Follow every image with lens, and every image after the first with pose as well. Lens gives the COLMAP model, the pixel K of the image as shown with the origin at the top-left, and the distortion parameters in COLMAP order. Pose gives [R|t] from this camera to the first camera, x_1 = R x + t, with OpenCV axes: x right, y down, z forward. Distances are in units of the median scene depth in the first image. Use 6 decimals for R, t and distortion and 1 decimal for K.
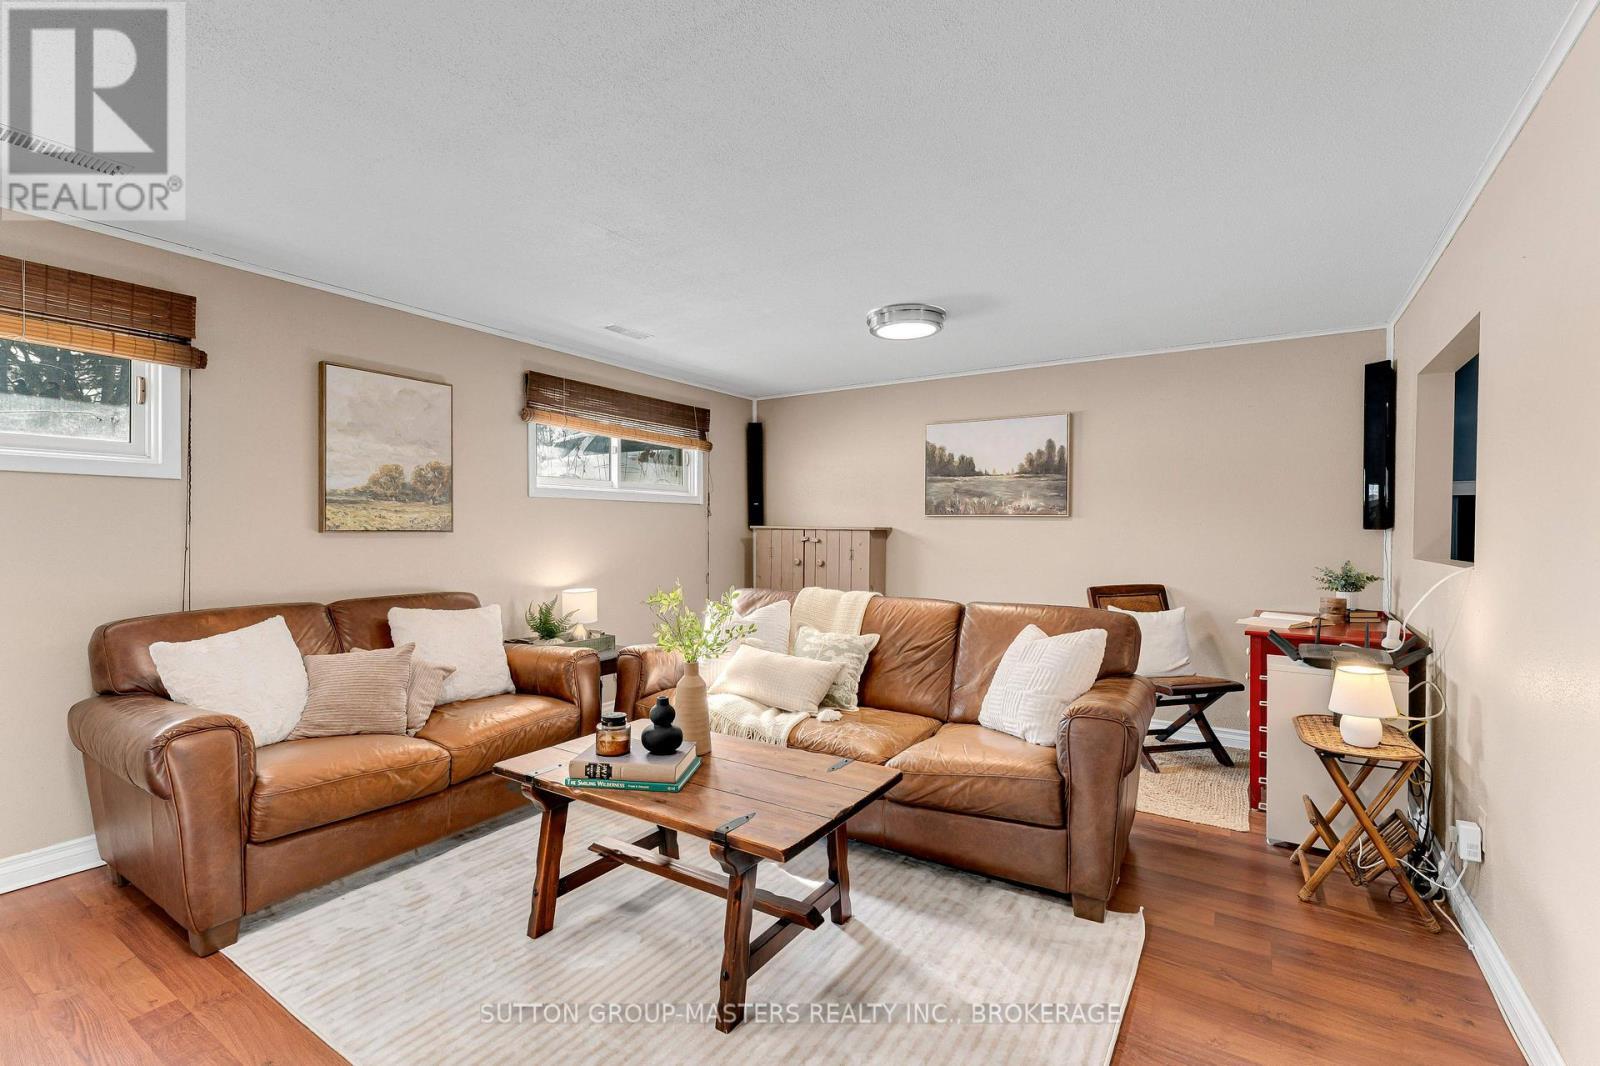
lens RADIAL K [[703.1, 0, 801.8], [0, 703.1, 534.5], [0, 0, 1]] dist [0.000163, -0.000007]
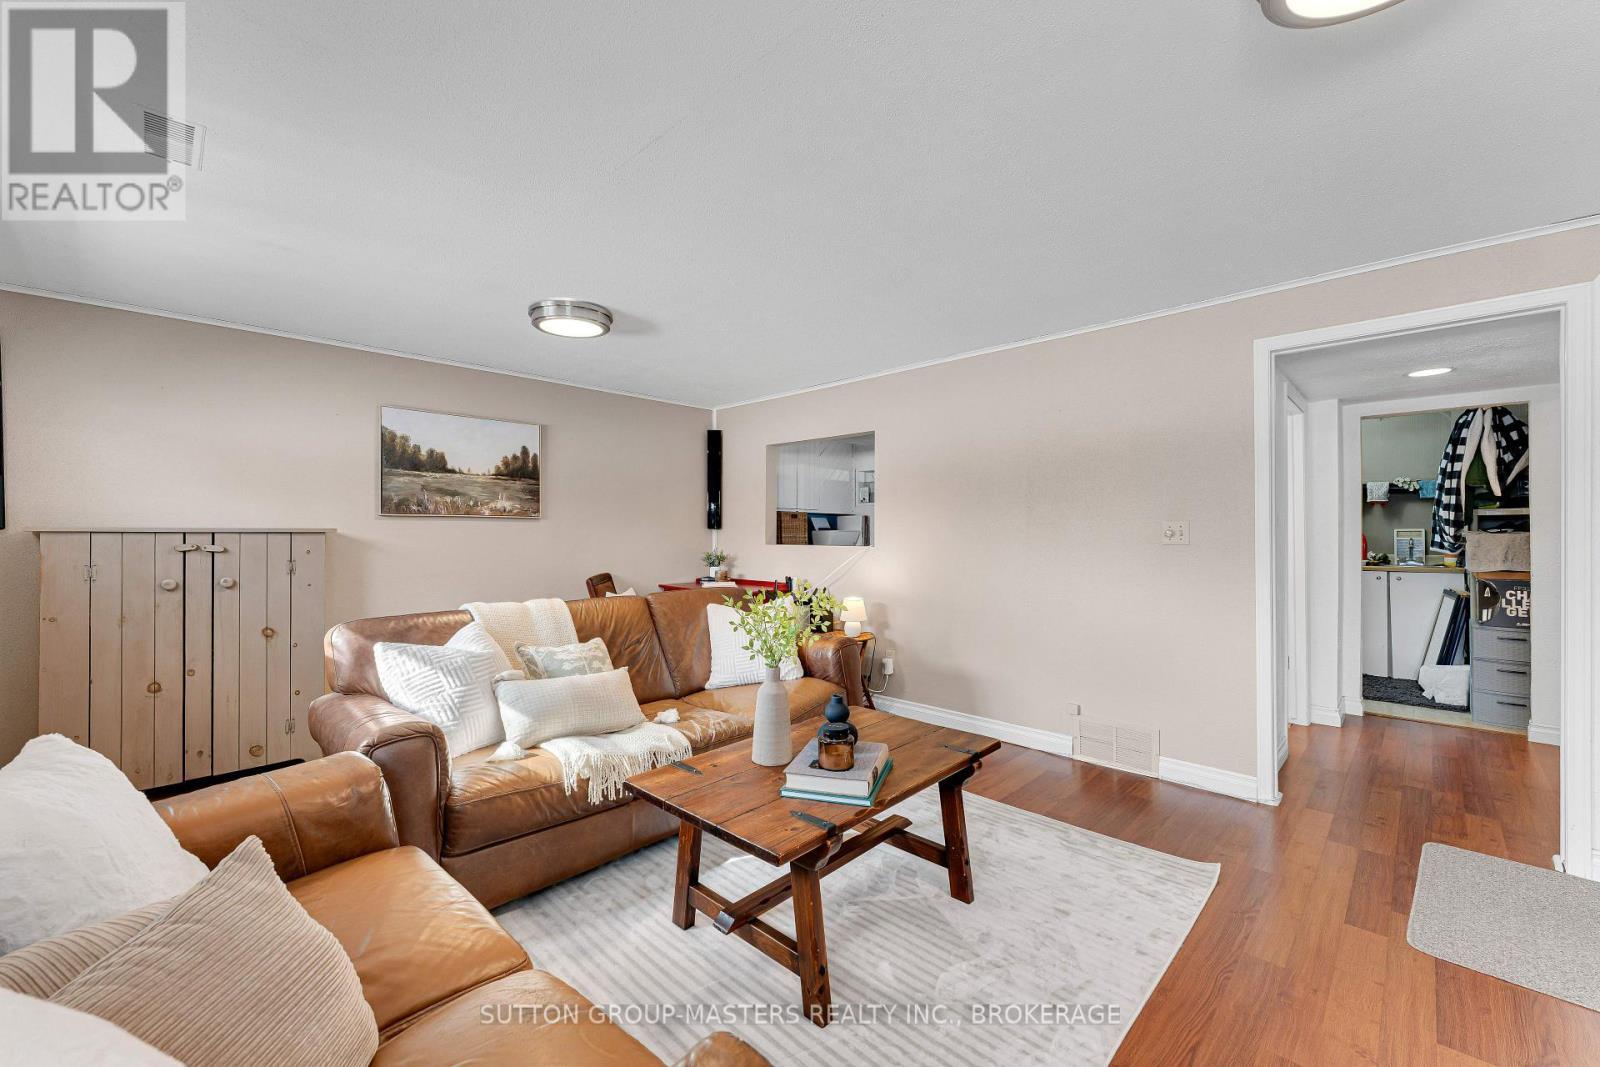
lens RADIAL K [[651.0, 0, 801.0], [0, 651.0, 526.0], [0, 0, 1]] dist [0.002683, -0.000318]
pose [[0.180954, -0.004357, 0.983482, -0.531210], [0.004836, 0.999982, 0.003540, -0.014491], [-0.983480, 0.004116, 0.180971, 0.393987]]
